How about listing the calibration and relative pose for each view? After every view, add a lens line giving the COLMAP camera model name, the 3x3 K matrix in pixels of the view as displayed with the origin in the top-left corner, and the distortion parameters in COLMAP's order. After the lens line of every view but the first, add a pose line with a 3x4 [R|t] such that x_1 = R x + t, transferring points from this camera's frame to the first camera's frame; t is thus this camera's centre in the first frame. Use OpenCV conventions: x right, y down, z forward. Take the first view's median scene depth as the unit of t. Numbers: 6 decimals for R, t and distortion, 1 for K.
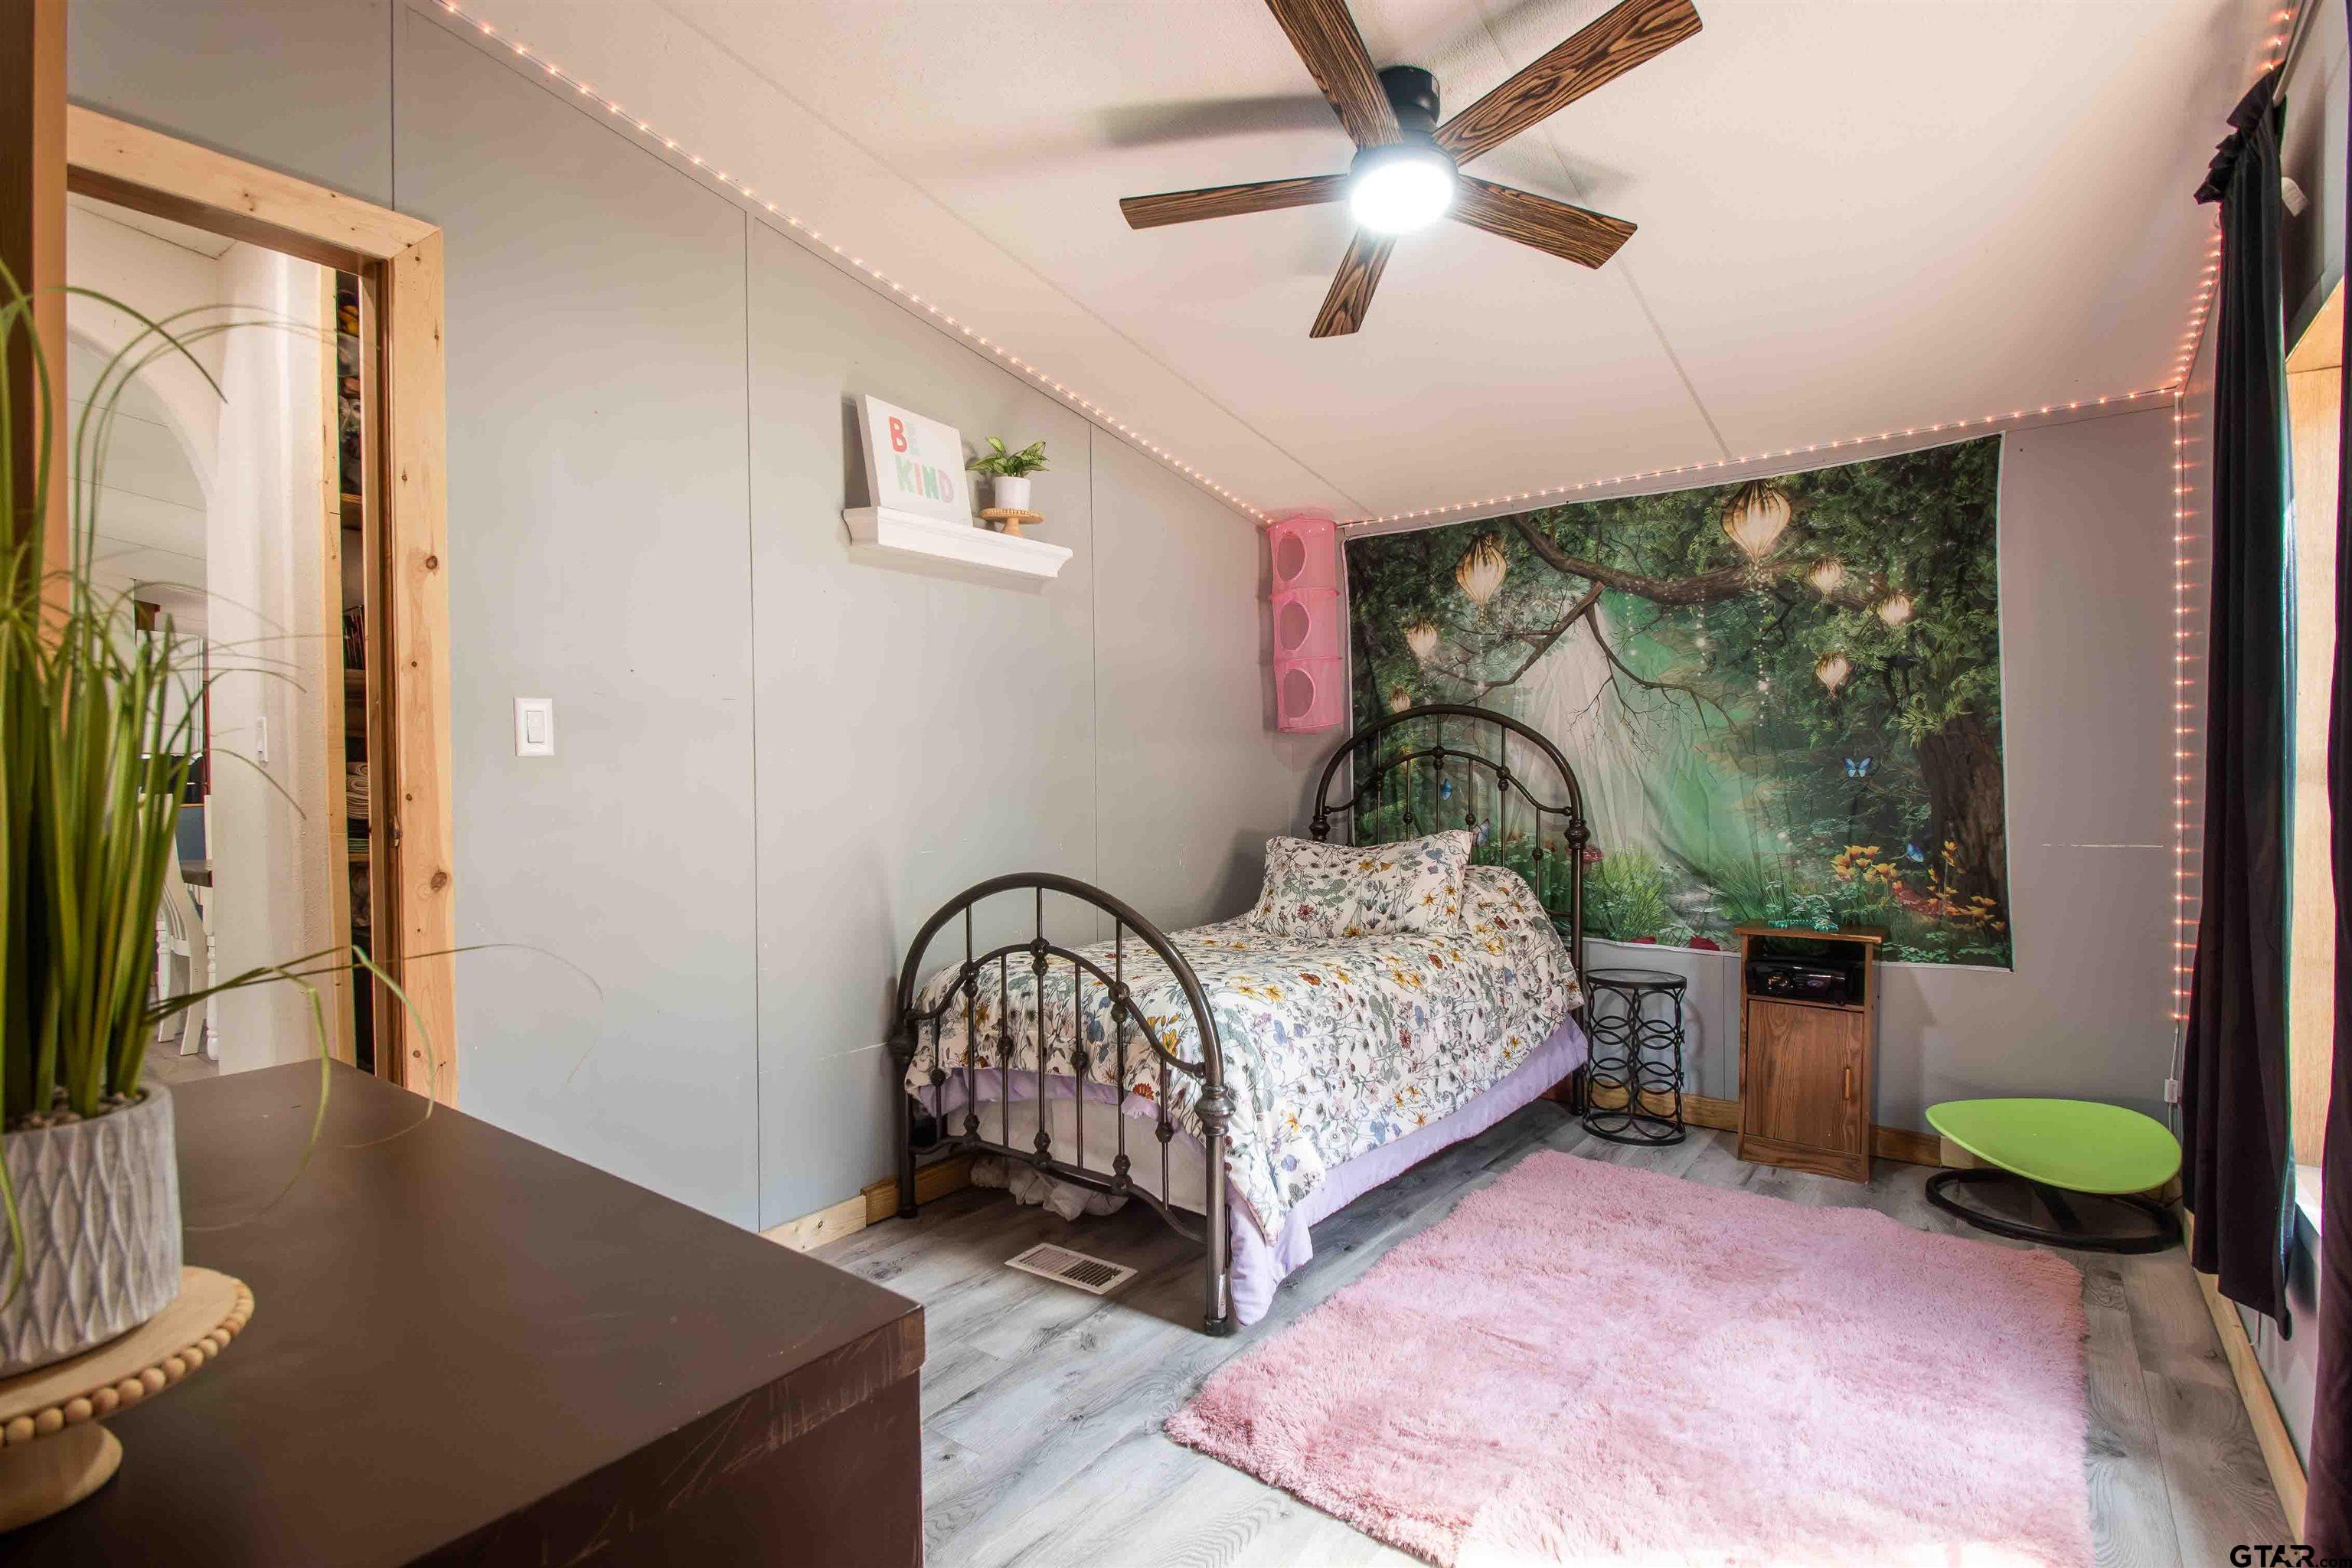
lens RADIAL K [[1110.9, 0, 1168.6], [0, 1110.9, 785.4], [0, 0, 1]] dist [0.007684, -0.015538]
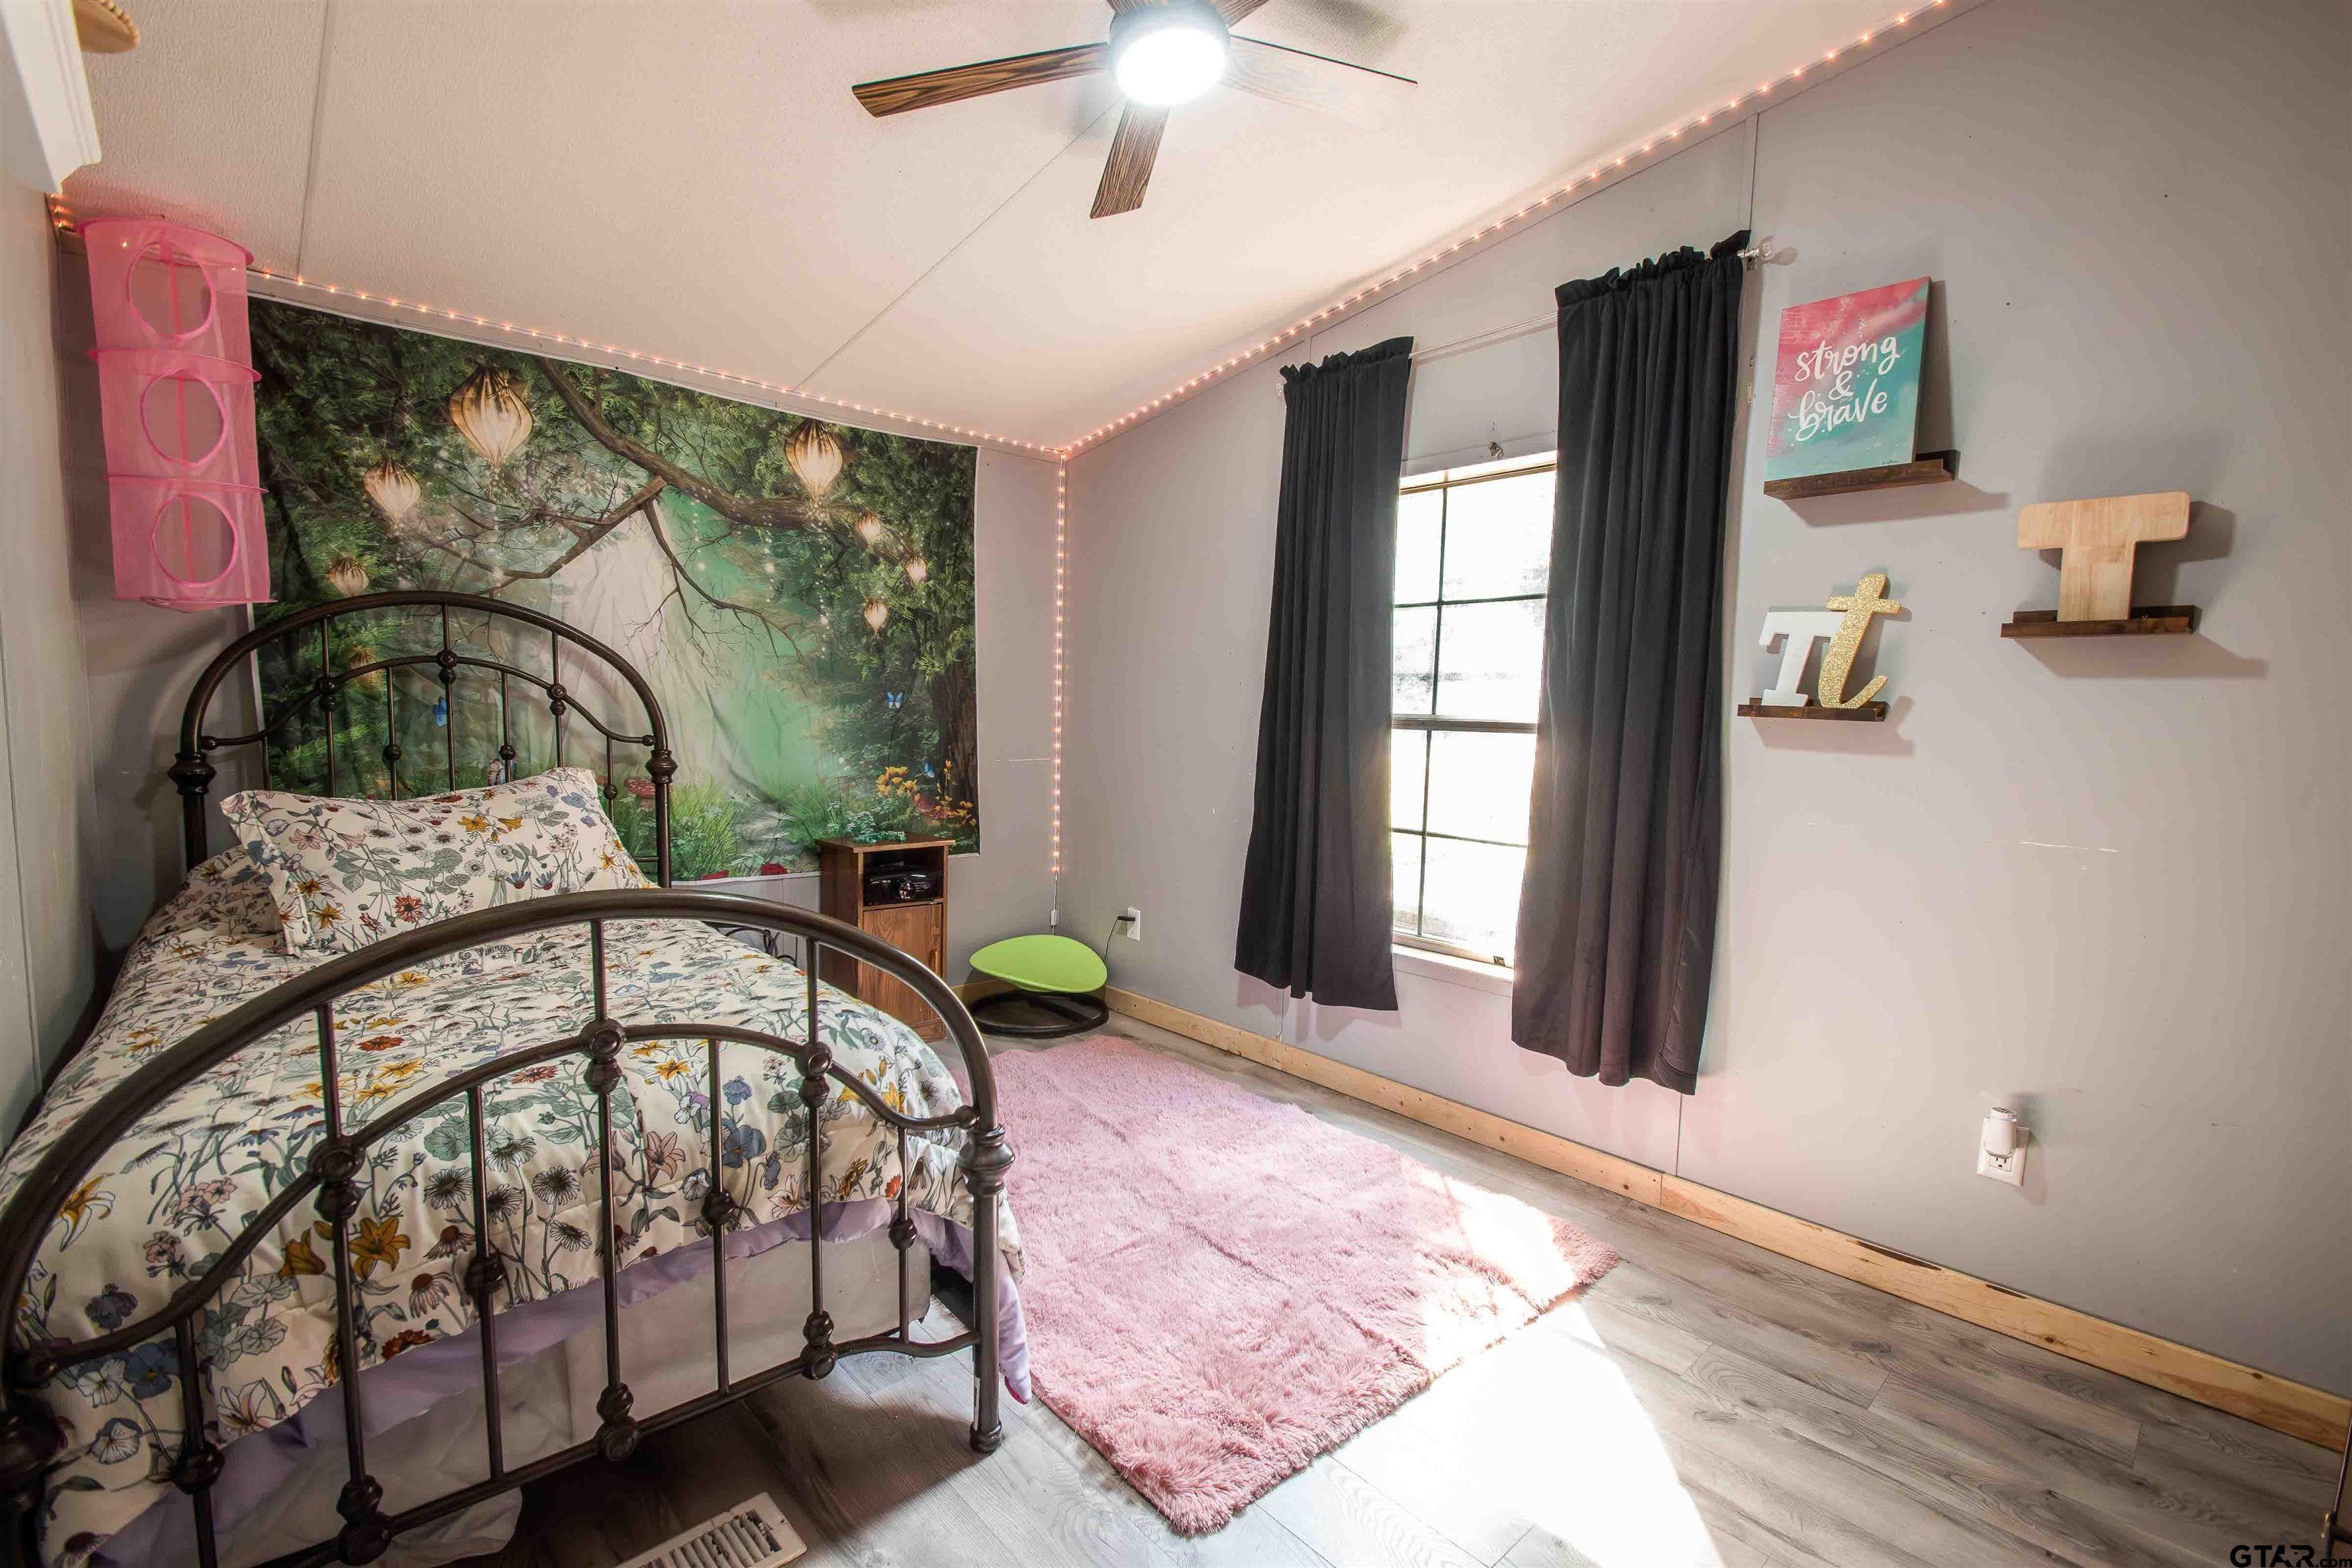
lens RADIAL K [[1020.9, 0, 1179.0], [0, 1020.9, 795.0], [0, 0, 1]] dist [-0.007001, -0.002930]
pose [[0.177900, -0.067051, 0.981762, -0.376823], [-0.022332, 0.997144, 0.072148, -0.000666], [-0.983795, -0.034760, 0.175894, 0.494145]]
